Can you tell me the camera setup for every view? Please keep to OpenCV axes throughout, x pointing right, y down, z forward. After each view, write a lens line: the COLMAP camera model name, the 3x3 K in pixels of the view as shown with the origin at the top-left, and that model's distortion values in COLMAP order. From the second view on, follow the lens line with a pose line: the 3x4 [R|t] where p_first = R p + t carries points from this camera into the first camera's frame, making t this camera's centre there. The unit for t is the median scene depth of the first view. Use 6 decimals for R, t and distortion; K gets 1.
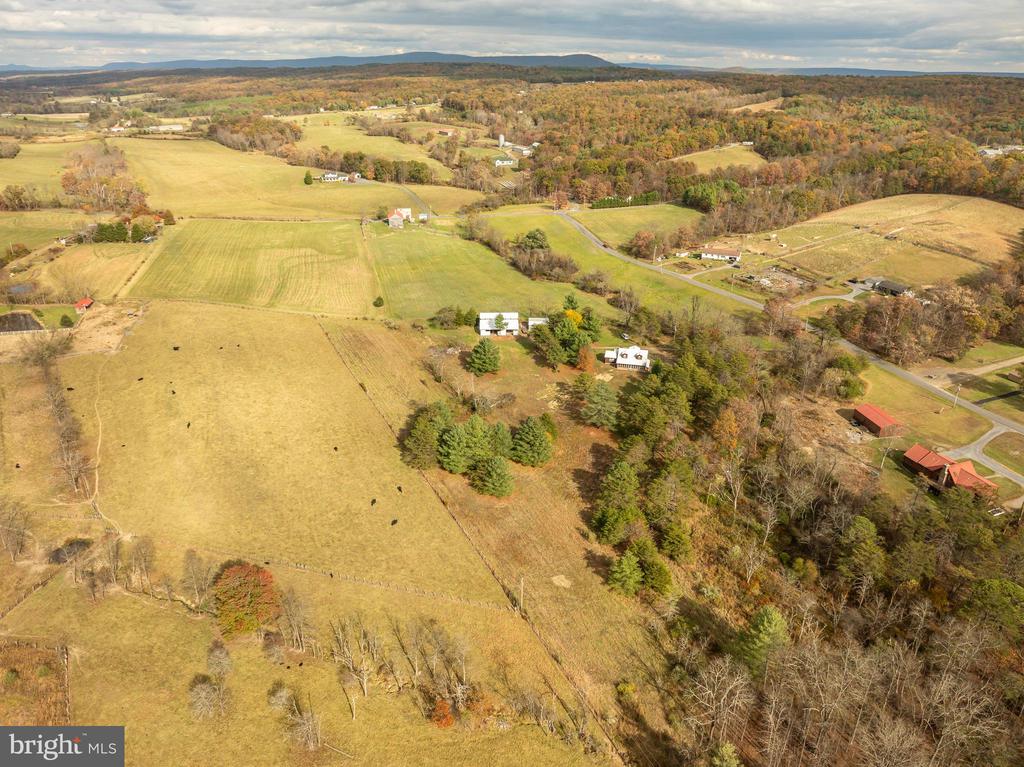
lens RADIAL K [[732.1, 0, 512.0], [0, 732.1, 383.5], [0, 0, 1]] dist [-0.045110, 0.019794]
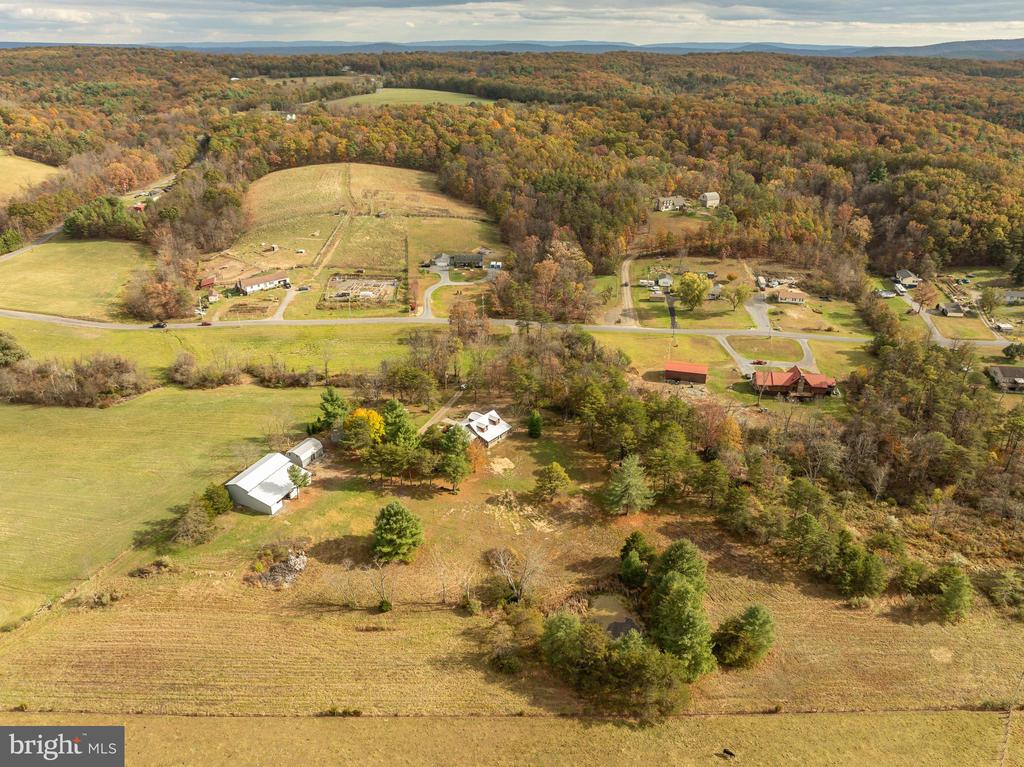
lens RADIAL K [[732.1, 0, 512.0], [0, 732.1, 383.5], [0, 0, 1]] dist [-0.045110, 0.019794]
pose [[0.409329, -0.393649, 0.823098, -0.332102], [0.364782, 0.897505, 0.247828, -0.193378], [-0.836292, 0.198808, 0.510971, 0.428434]]
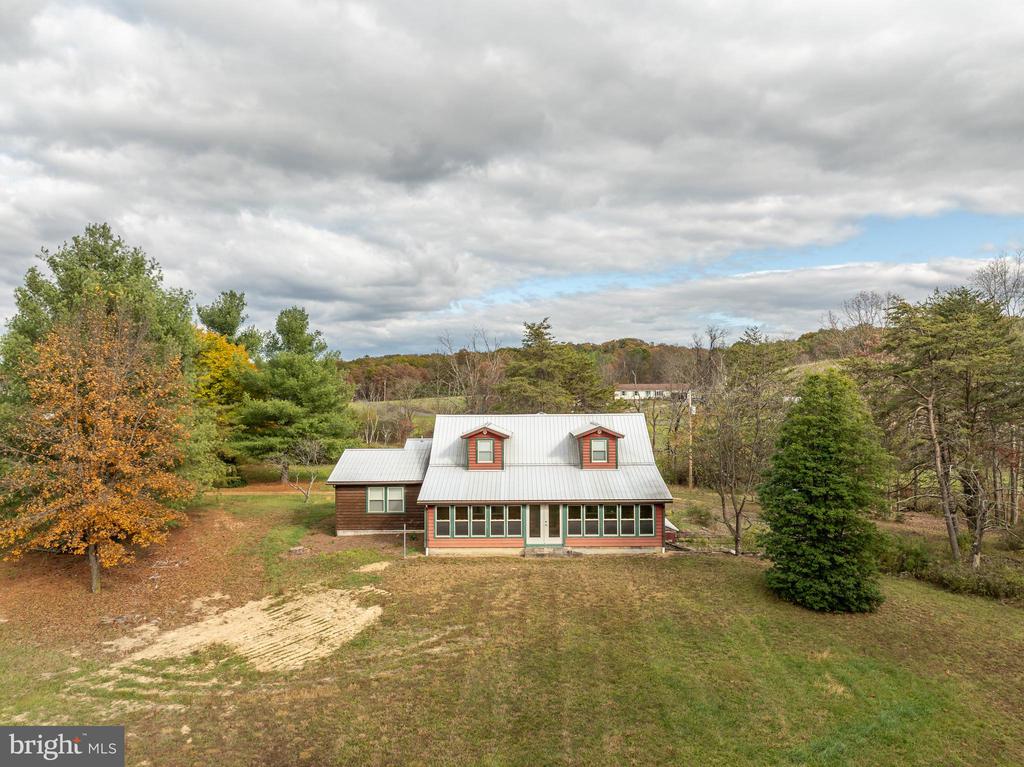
lens RADIAL K [[732.1, 0, 512.0], [0, 732.1, 383.5], [0, 0, 1]] dist [-0.045110, 0.019794]
pose [[0.973963, -0.008604, 0.226545, 0.097111], [0.102009, 0.909038, -0.404035, 0.002329], [-0.202462, 0.416625, 0.886247, 0.656980]]
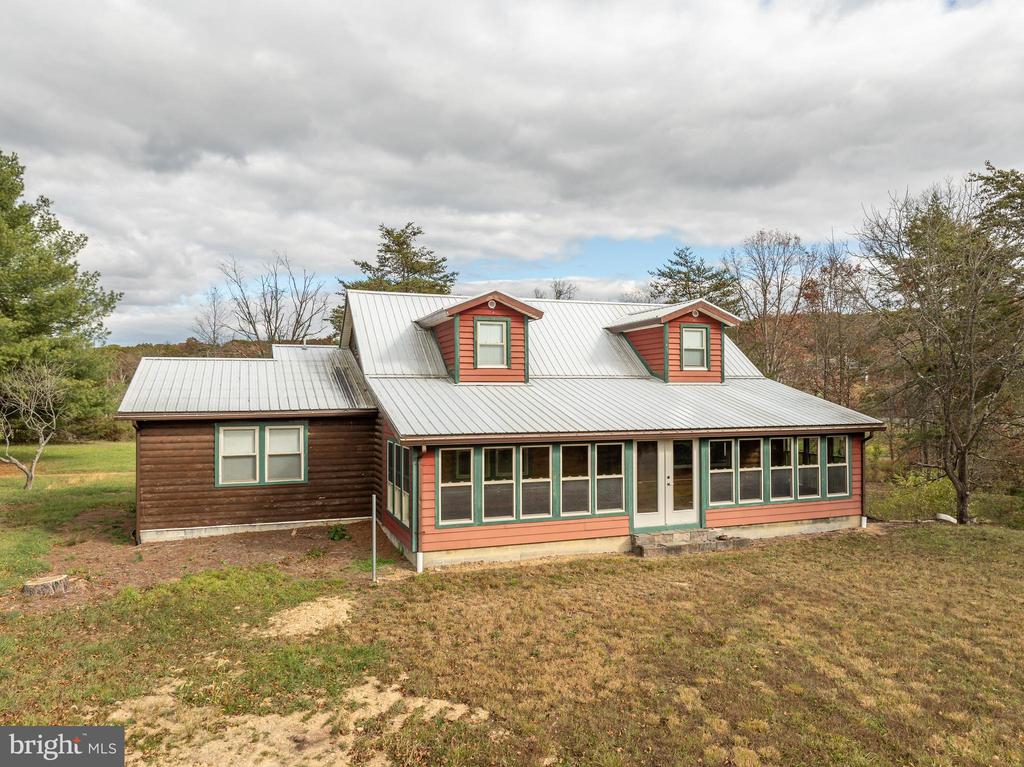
lens RADIAL K [[725.8, 0, 512.0], [0, 725.8, 383.5], [0, 0, 1]] dist [-0.039156, 0.003405]
pose [[0.827557, 0.002021, 0.561378, 0.090969], [0.234500, 0.907325, -0.348956, -0.009999], [-0.510058, 0.420424, 0.750390, 0.711391]]
